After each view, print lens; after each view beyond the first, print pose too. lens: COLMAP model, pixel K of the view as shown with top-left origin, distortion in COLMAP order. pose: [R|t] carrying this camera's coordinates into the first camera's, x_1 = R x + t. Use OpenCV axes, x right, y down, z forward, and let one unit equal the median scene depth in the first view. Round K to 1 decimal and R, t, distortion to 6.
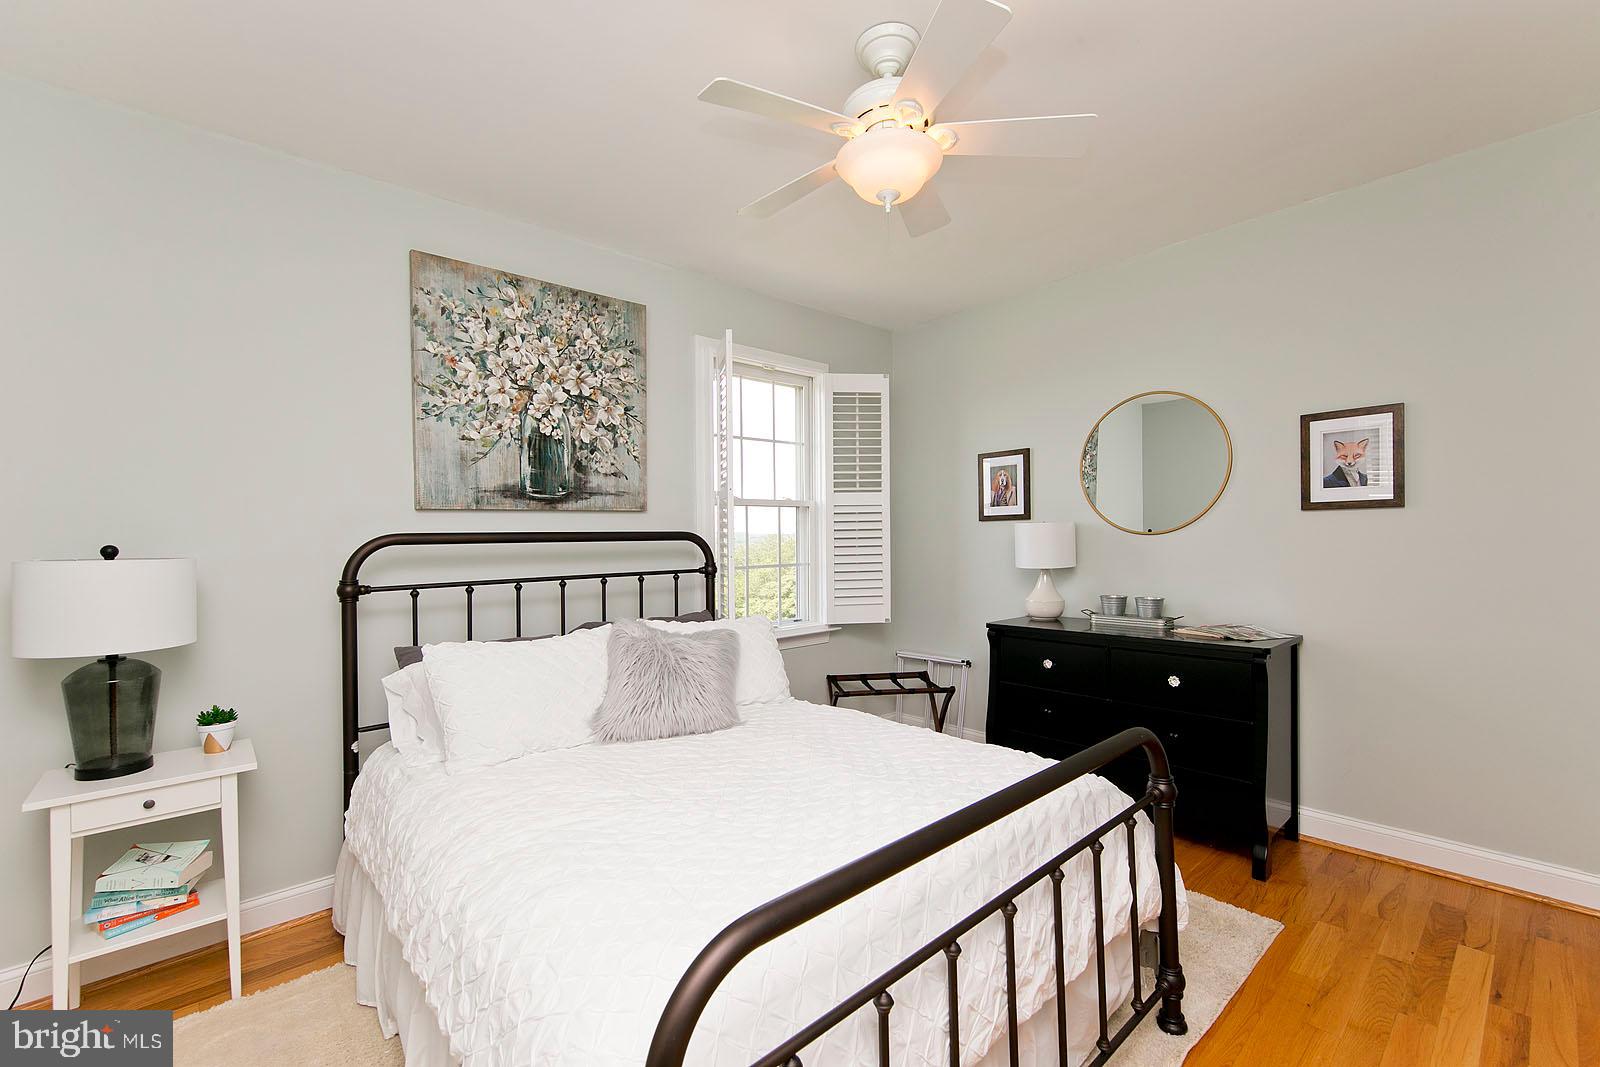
lens RADIAL K [[679.7, 0, 801.9], [0, 679.7, 574.8], [0, 0, 1]] dist [0.000438, -0.000128]
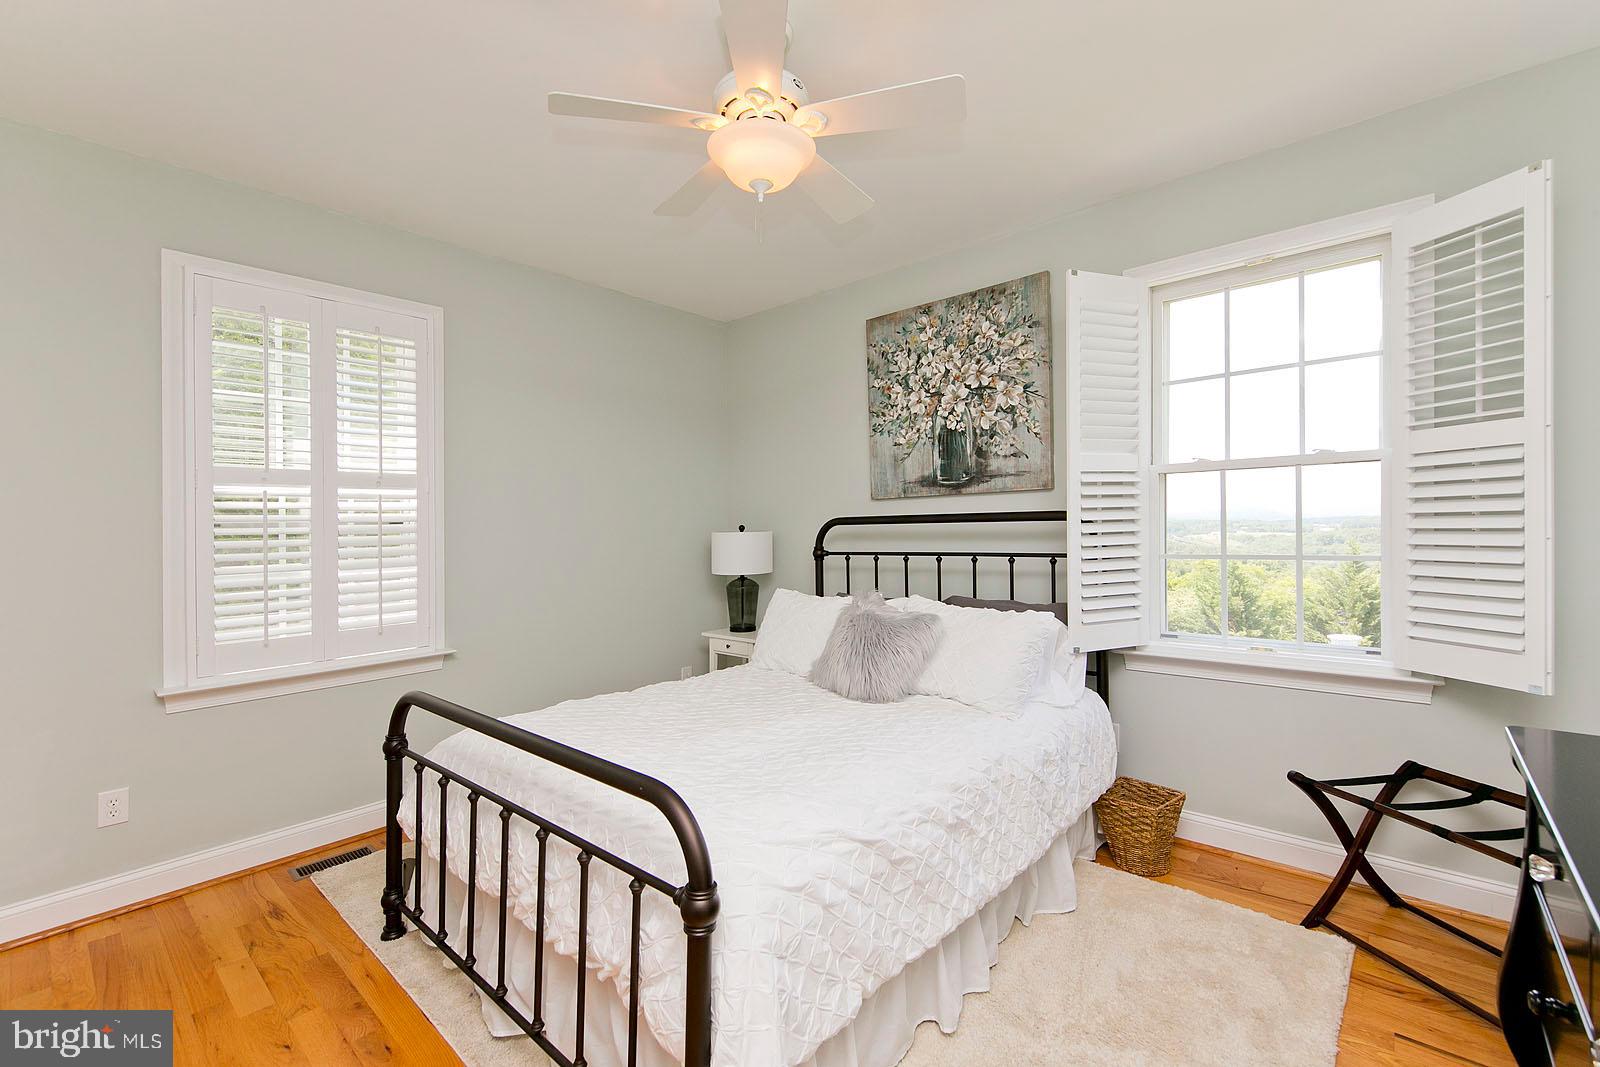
lens RADIAL K [[682.3, 0, 809.0], [0, 682.3, 537.9], [0, 0, 1]] dist [0.003930, -0.000169]
pose [[0.106832, 0.036289, -0.993615, 0.759562], [-0.030195, 0.998991, 0.033239, -0.053617], [0.993819, 0.026451, 0.107820, 0.642469]]
